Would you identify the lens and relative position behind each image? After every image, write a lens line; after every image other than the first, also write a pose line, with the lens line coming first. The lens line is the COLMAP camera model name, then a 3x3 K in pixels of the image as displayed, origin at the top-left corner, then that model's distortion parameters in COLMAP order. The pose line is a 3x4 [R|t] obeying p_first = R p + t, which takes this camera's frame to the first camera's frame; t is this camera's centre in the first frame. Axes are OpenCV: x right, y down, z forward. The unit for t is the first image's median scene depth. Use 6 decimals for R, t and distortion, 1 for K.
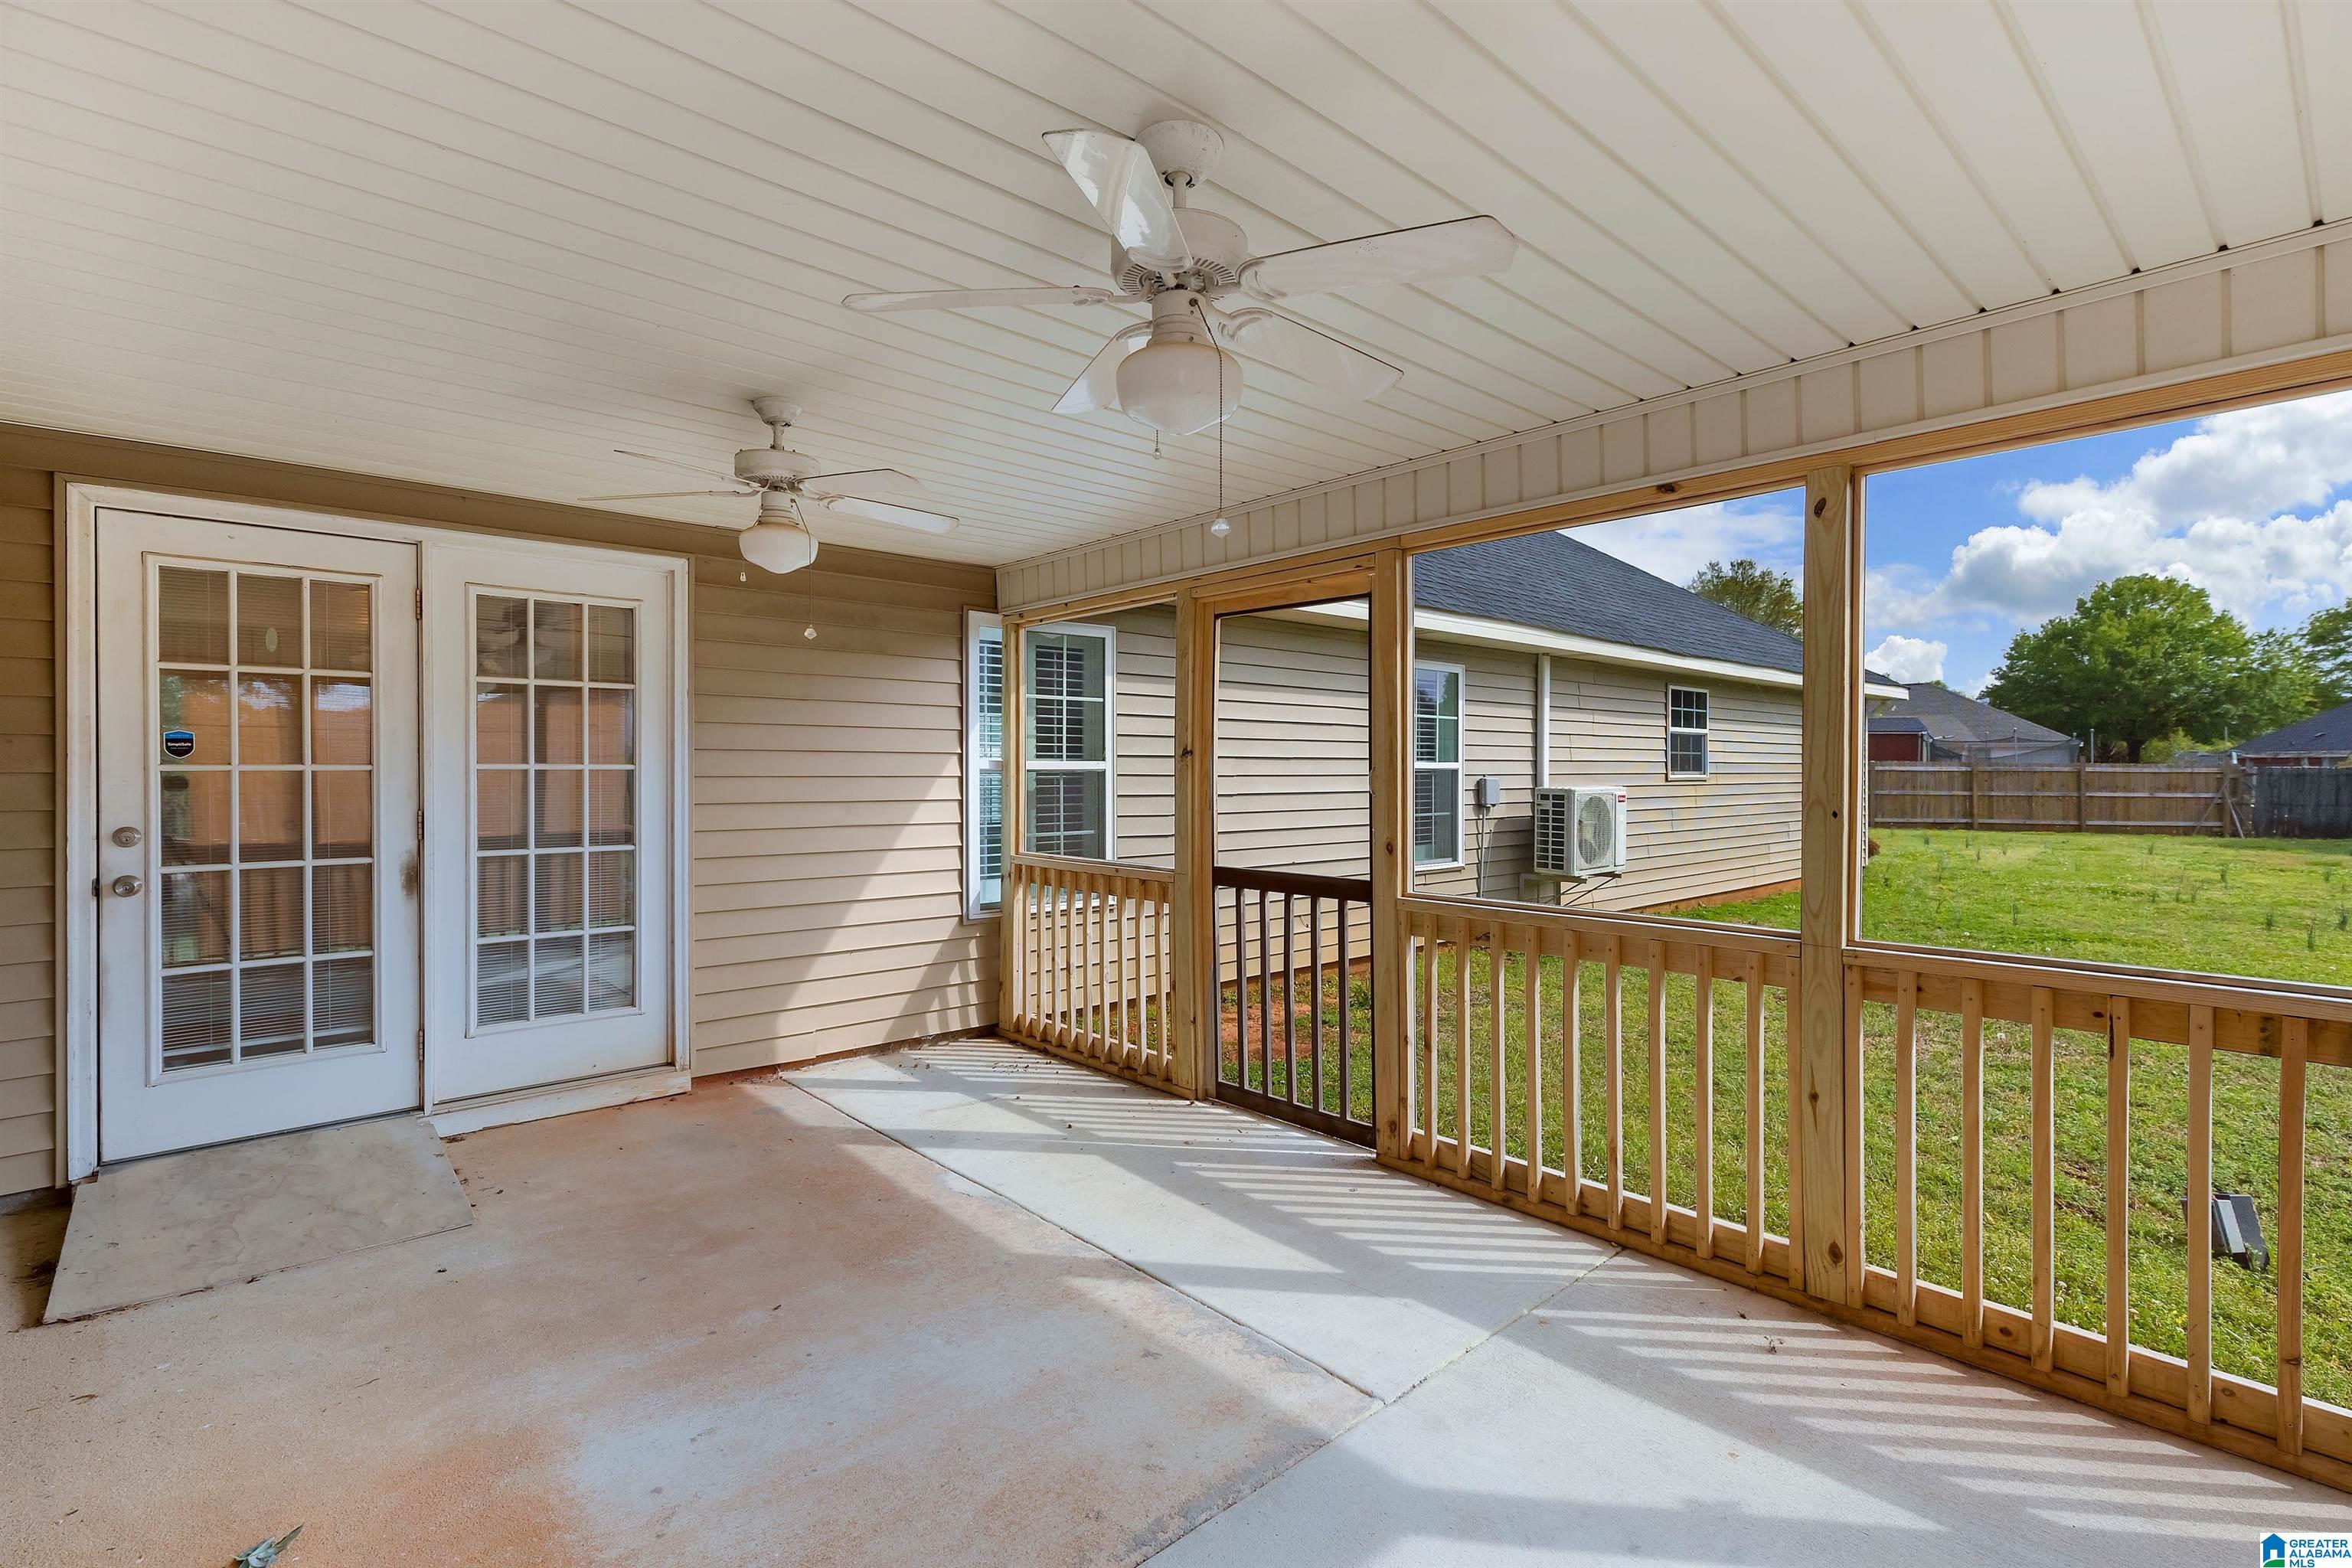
lens RADIAL K [[1074.7, 0, 1173.6], [0, 1074.7, 785.1], [0, 0, 1]] dist [0.012704, -0.000457]
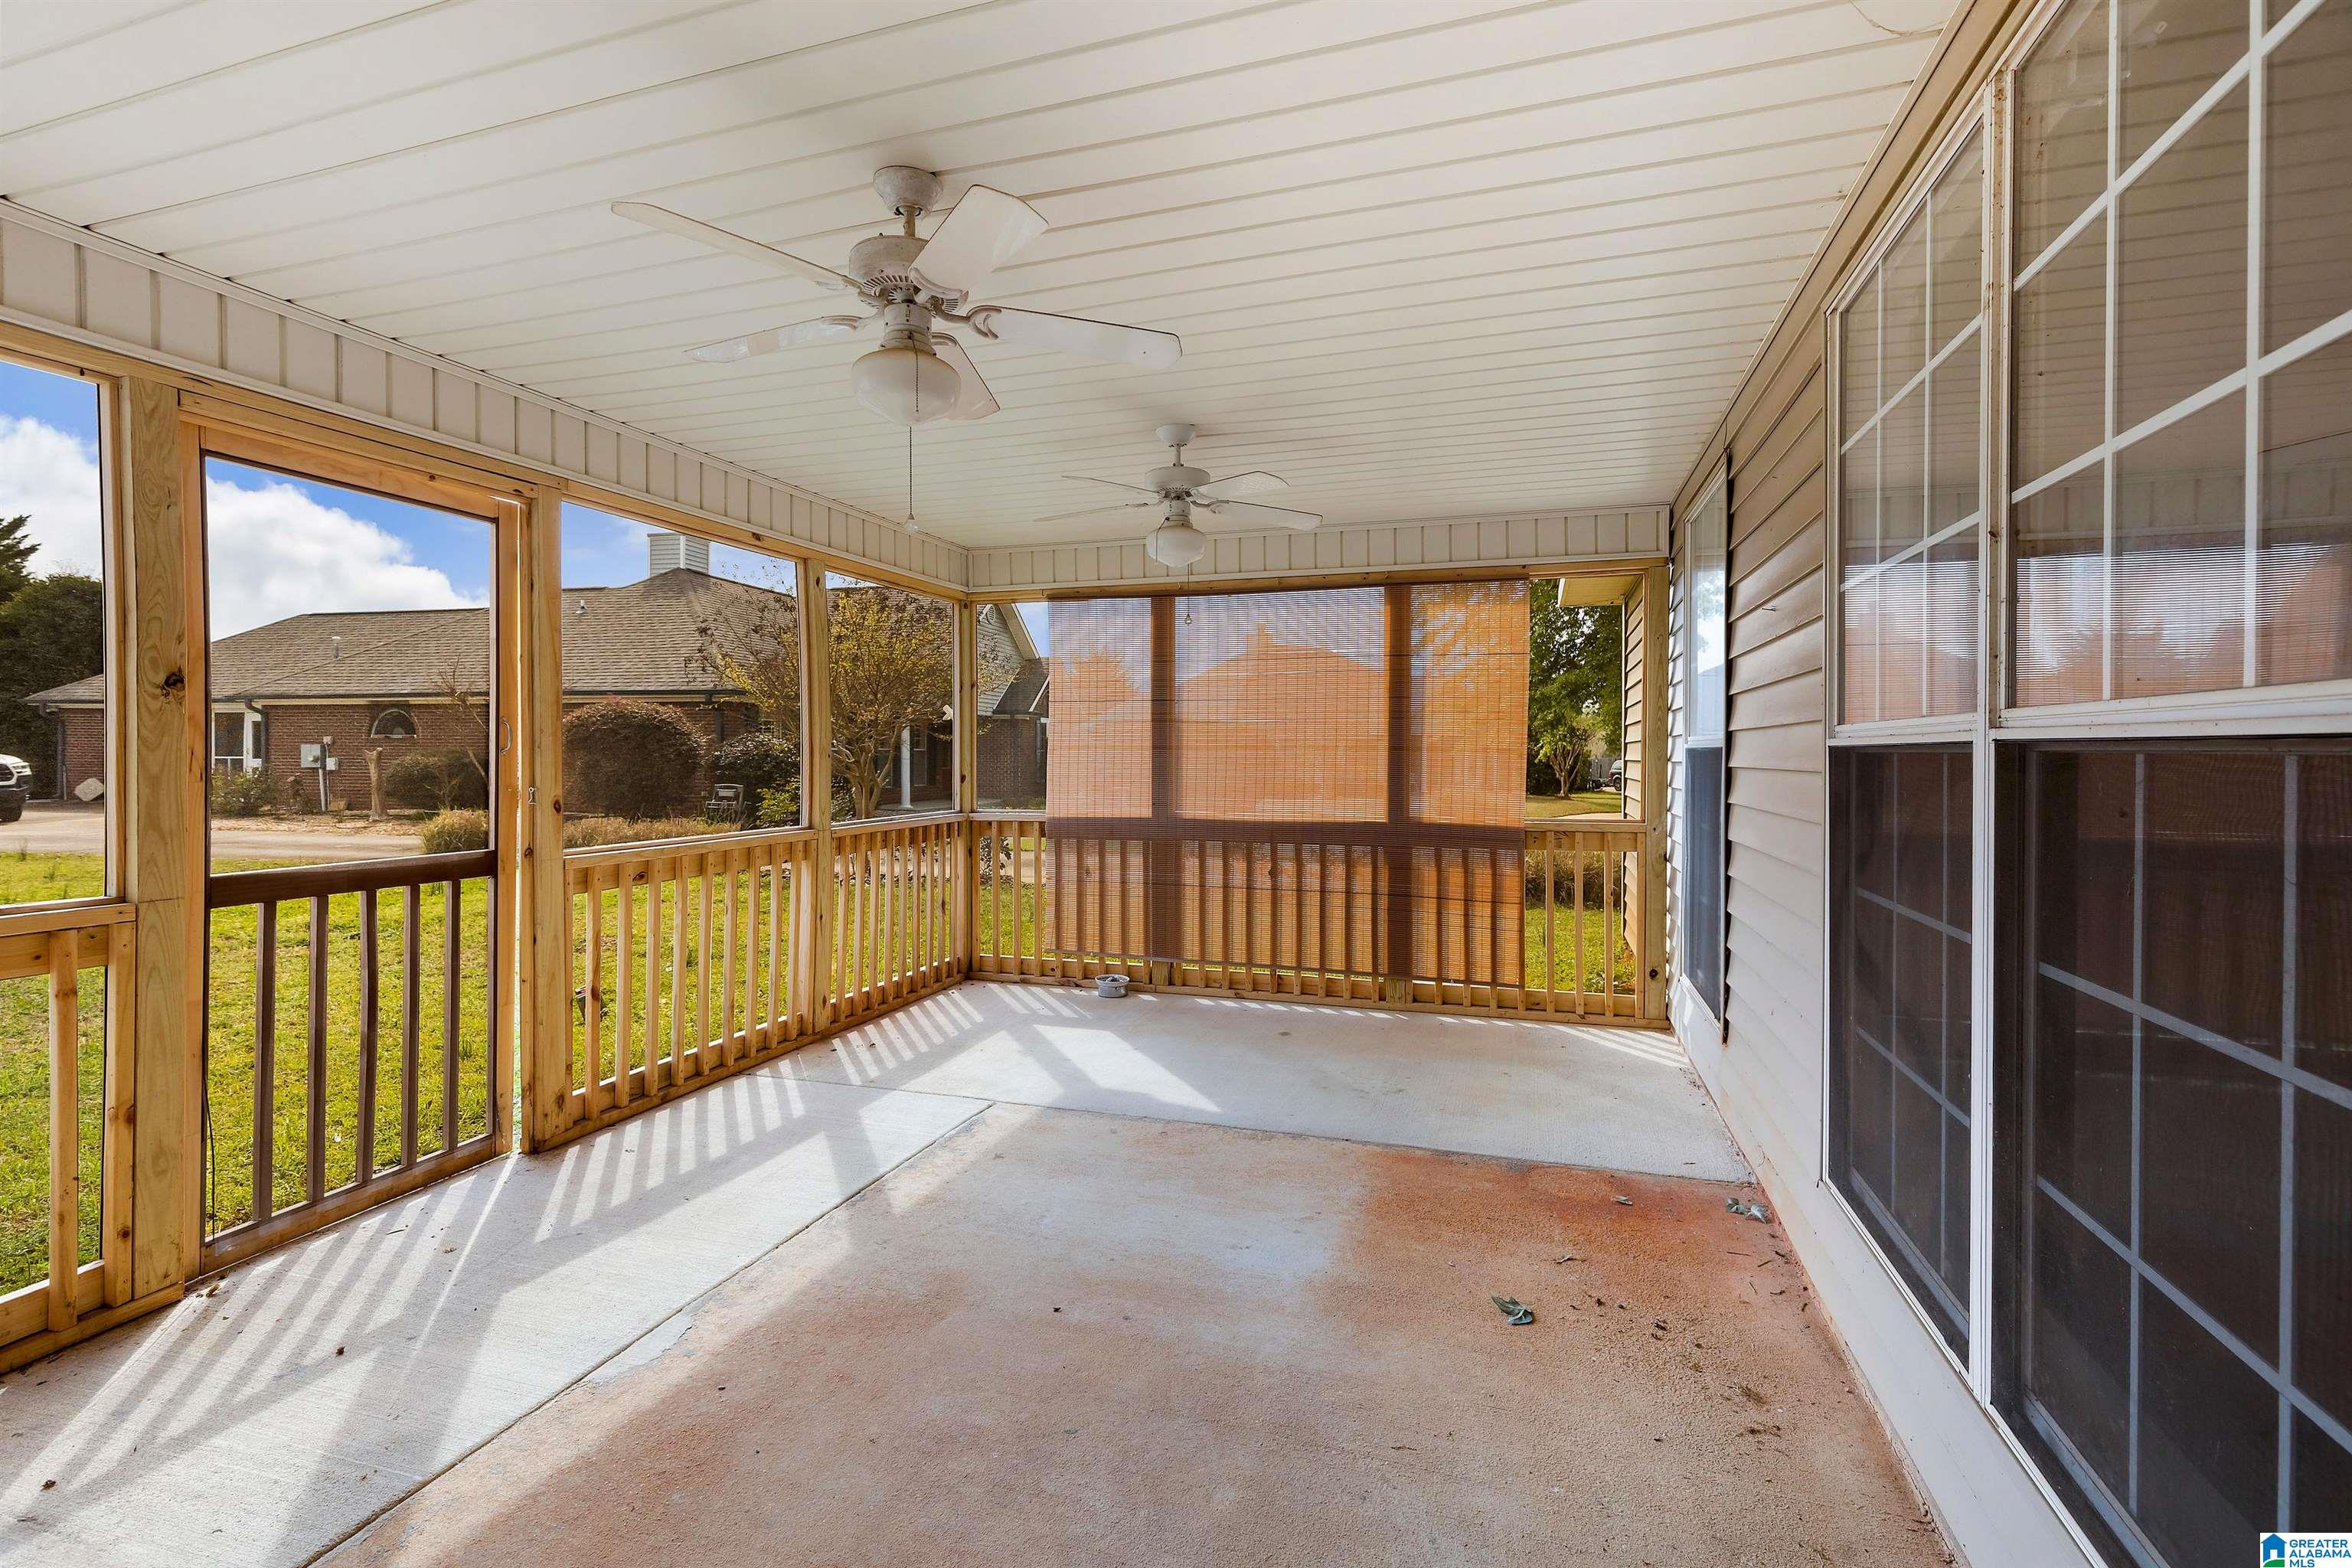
lens RADIAL K [[1074.7, 0, 1163.7], [0, 1074.7, 745.1], [0, 0, 1]] dist [0.012704, -0.000457]
pose [[-0.490739, 0.000129, 0.871306, -0.928649], [0.005308, 0.999982, 0.002841, 0.005889], [-0.871290, 0.006020, -0.490731, 1.055919]]
